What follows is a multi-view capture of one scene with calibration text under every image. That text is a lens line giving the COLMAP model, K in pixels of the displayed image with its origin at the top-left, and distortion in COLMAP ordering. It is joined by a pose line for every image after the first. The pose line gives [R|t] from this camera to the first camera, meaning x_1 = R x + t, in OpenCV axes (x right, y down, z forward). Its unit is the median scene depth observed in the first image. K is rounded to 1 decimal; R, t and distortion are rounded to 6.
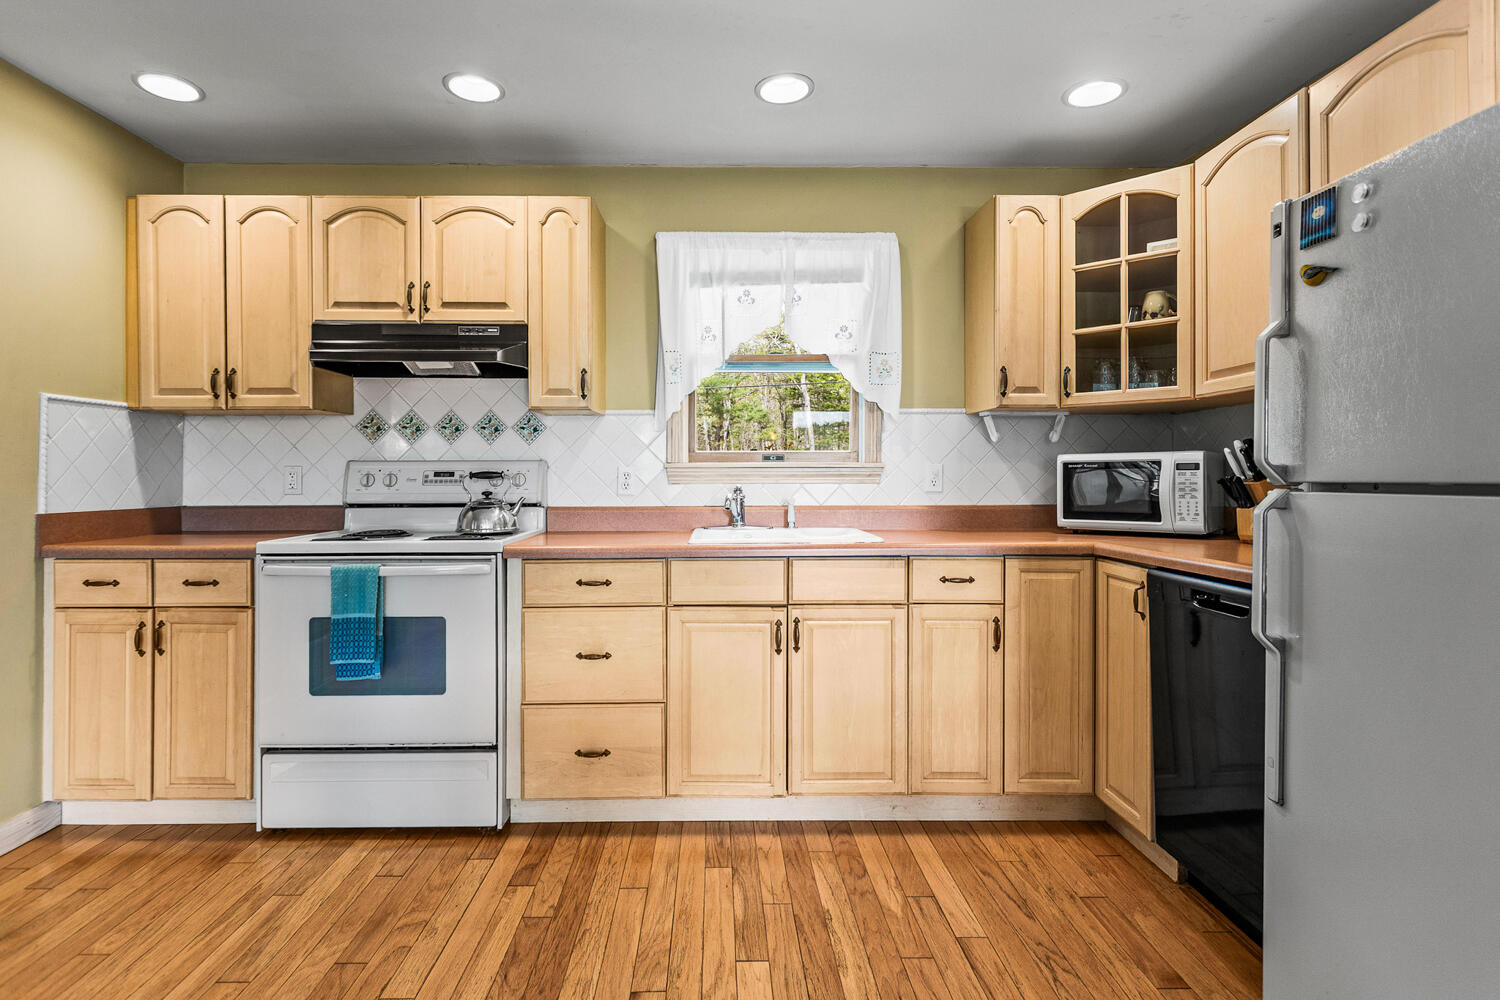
lens RADIAL K [[764.2, 0, 718.9], [0, 764.2, 470.1], [0, 0, 1]] dist [0.004120, 0.000548]
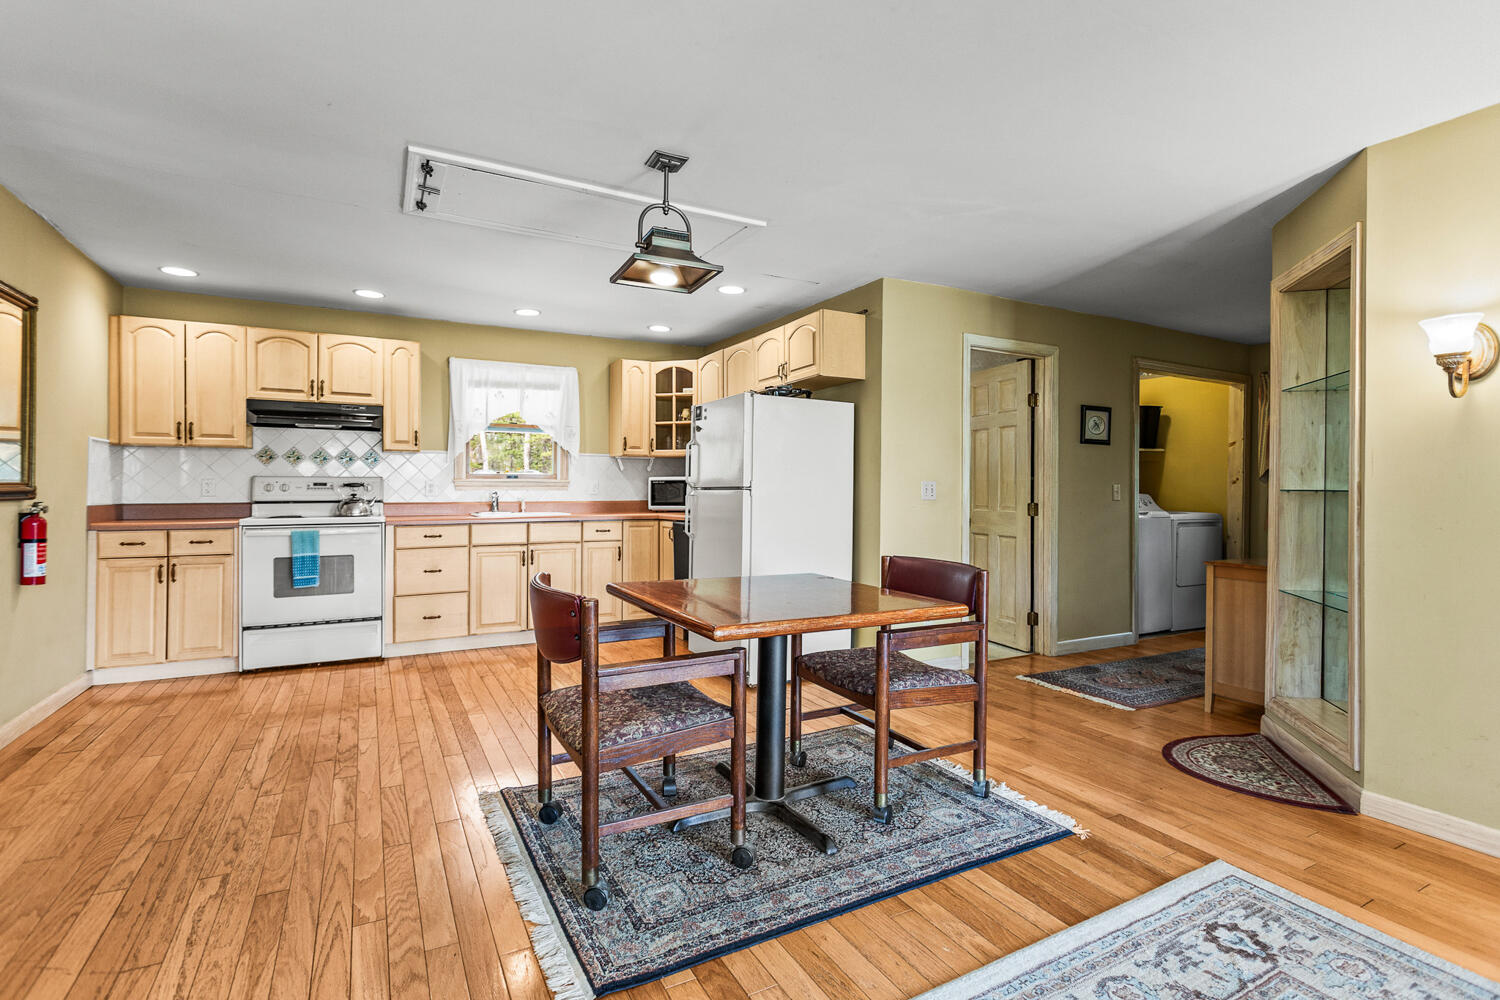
lens RADIAL K [[725.3, 0, 758.6], [0, 725.3, 488.9], [0, 0, 1]] dist [0.000437, 0.000218]
pose [[0.883591, 0.002318, 0.468254, -0.270520], [-0.005277, 0.999974, 0.005008, 0.002328], [-0.468230, -0.006896, 0.883580, -1.041092]]
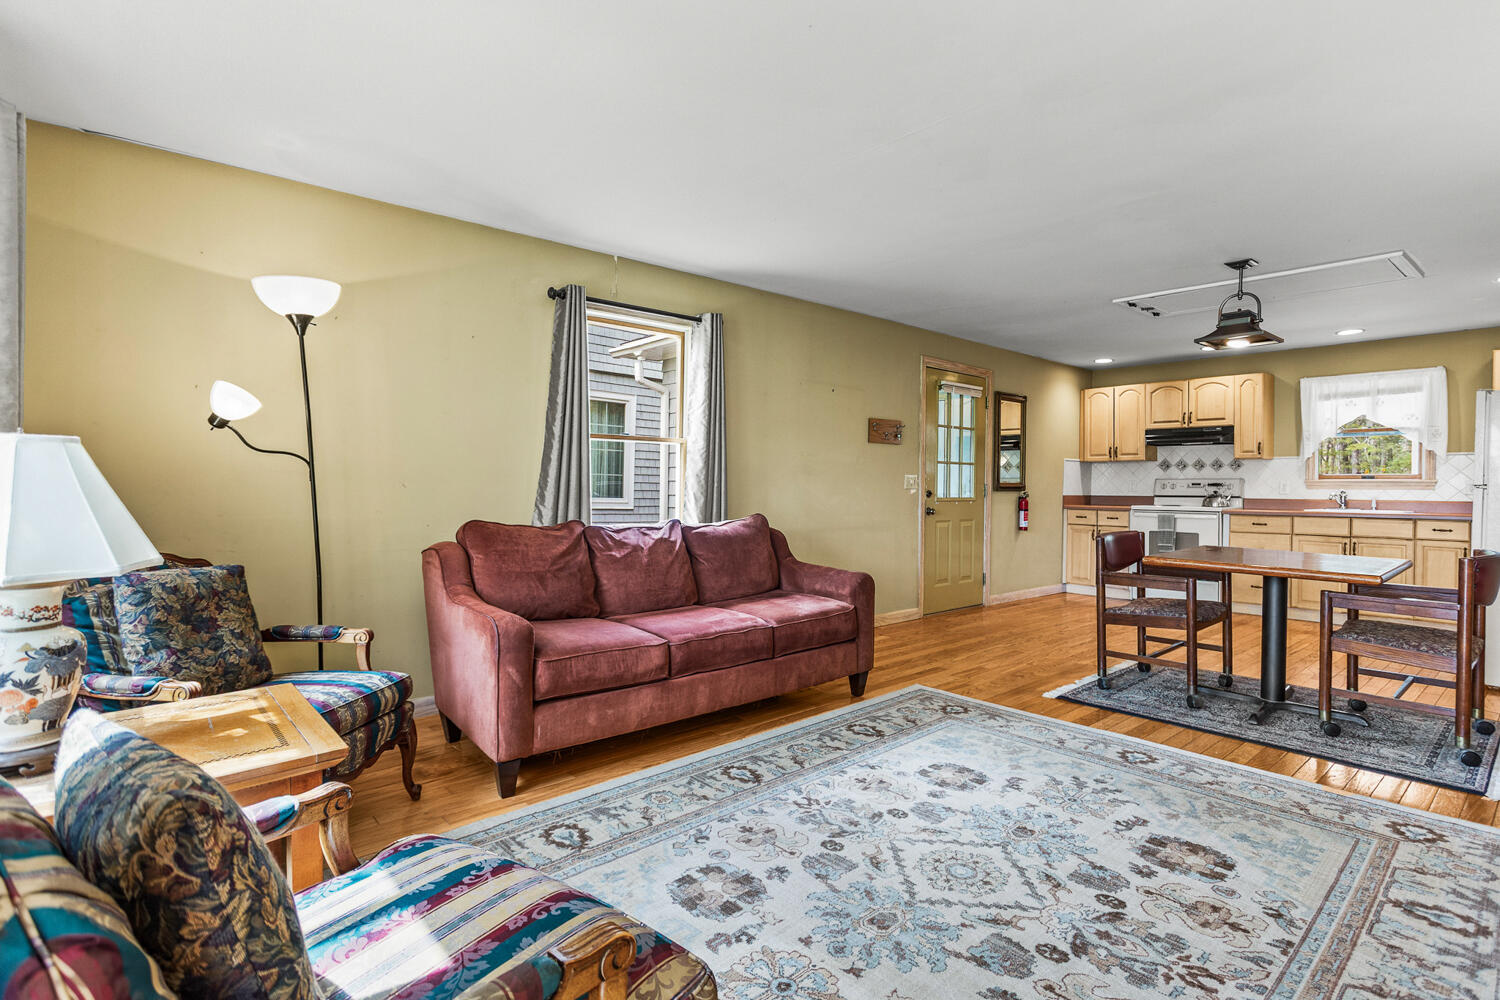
lens RADIAL K [[727.2, 0, 768.2], [0, 727.2, 485.9], [0, 0, 1]] dist [0.000522, 0.000087]
pose [[0.663590, 0.006479, -0.748068, 0.537658], [-0.005133, 0.999978, 0.004107, 0.008840], [0.748079, 0.001114, 0.663609, -1.780837]]
